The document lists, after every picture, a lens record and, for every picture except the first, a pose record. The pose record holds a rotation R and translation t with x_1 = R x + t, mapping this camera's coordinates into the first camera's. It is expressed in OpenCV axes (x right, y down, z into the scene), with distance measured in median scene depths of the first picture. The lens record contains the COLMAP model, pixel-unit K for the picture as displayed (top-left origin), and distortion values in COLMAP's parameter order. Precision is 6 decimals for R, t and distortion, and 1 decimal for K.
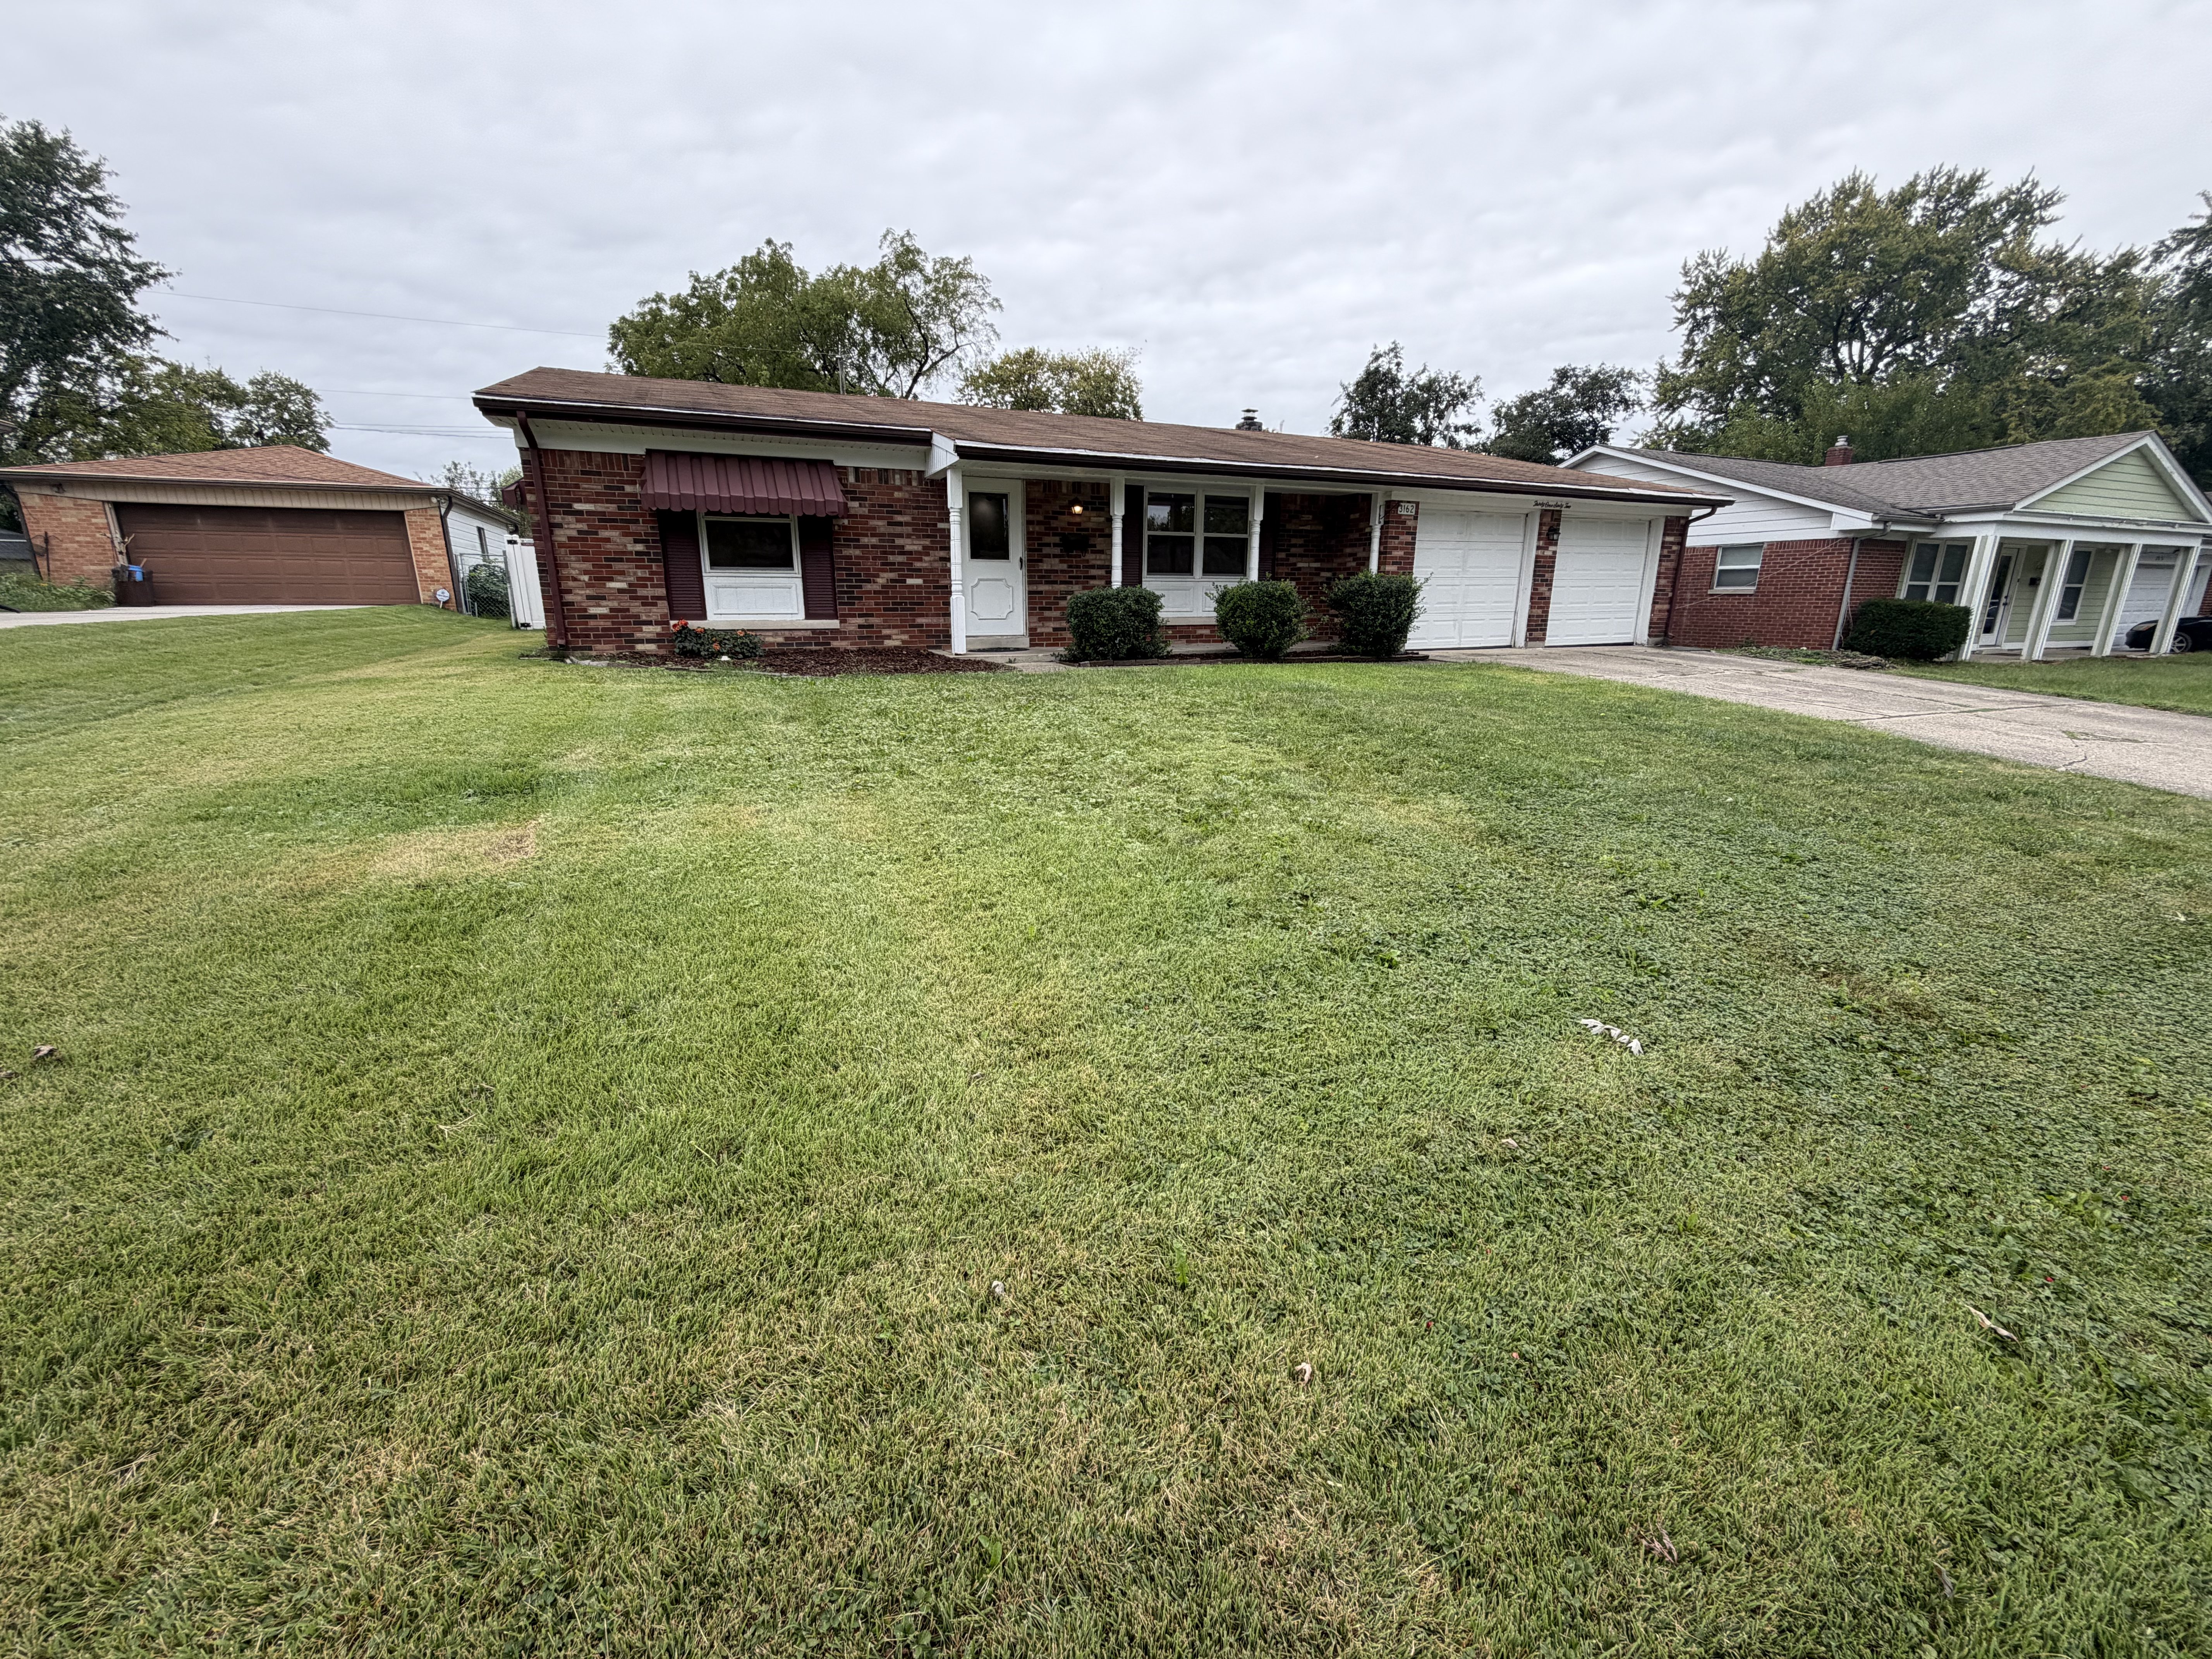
lens RADIAL K [[883.5, 0, 1118.0], [0, 883.5, 827.0], [0, 0, 1]] dist [-0.001111, 0.000483]
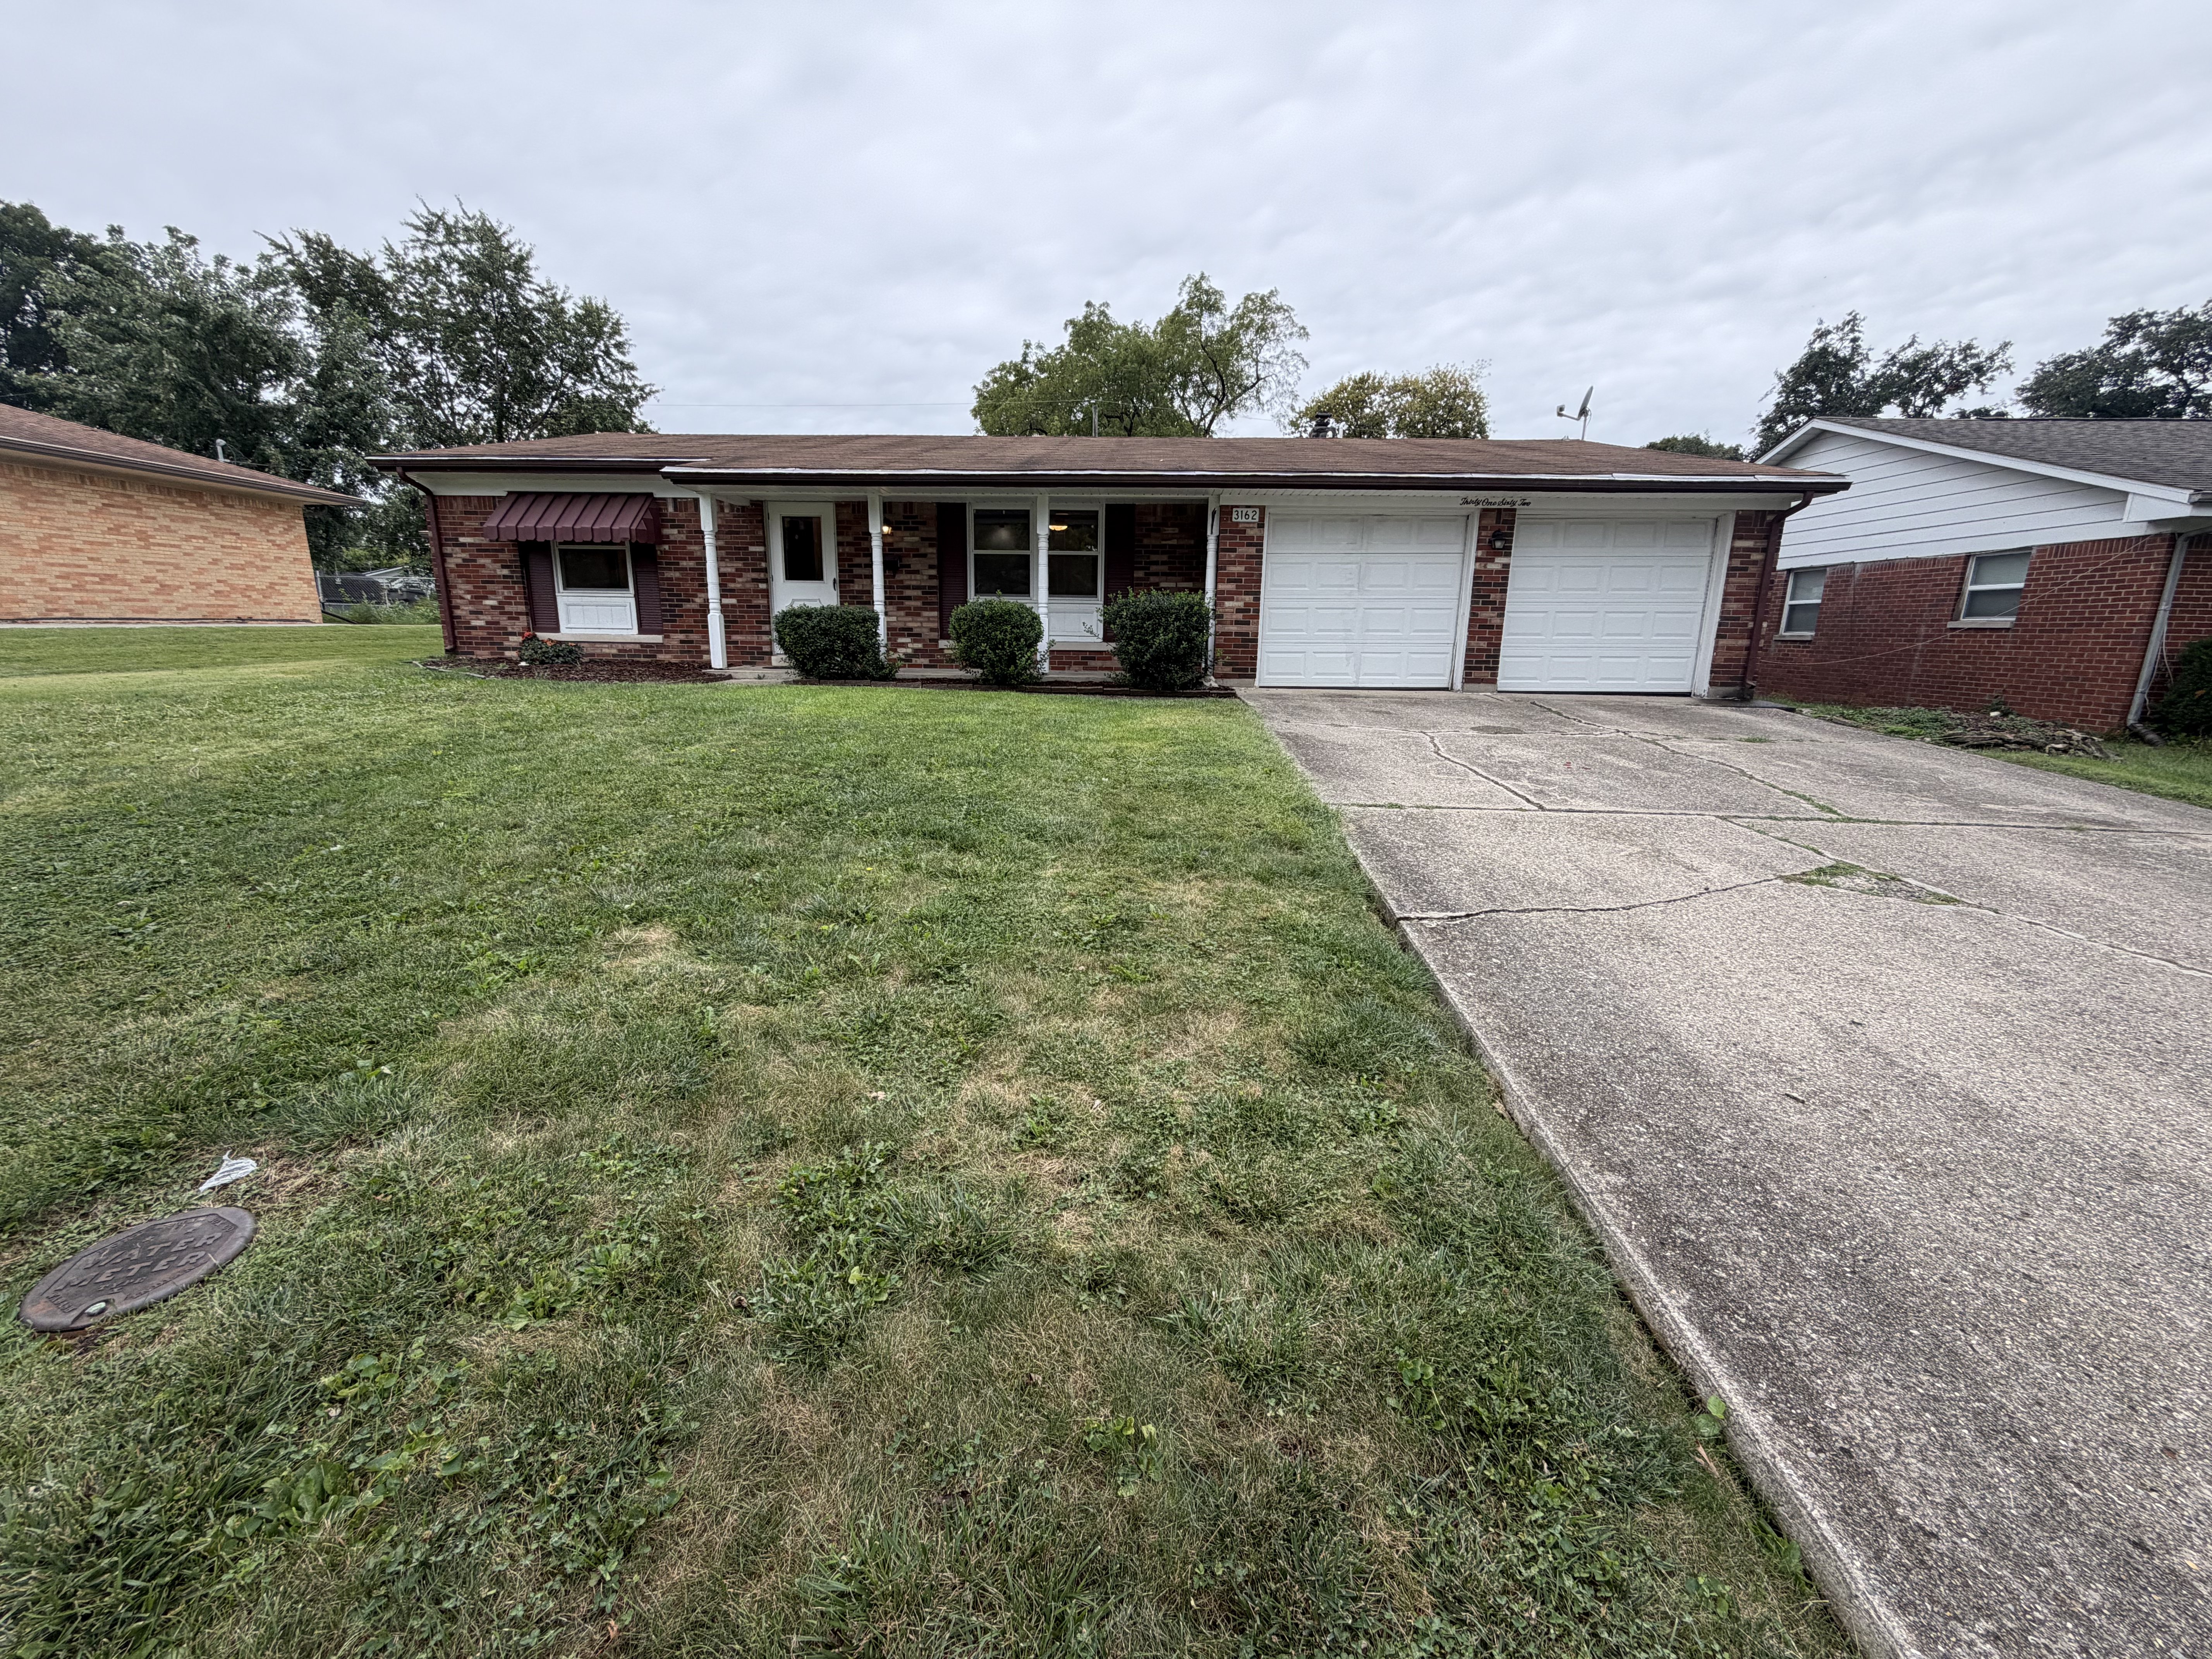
lens RADIAL K [[883.5, 0, 1112.7], [0, 883.5, 828.3], [0, 0, 1]] dist [-0.001111, 0.000483]
pose [[0.894225, 0.110681, -0.433718, 0.537152], [-0.125784, 0.992038, -0.006180, -0.044698], [0.429581, 0.060081, 0.901028, 0.198570]]
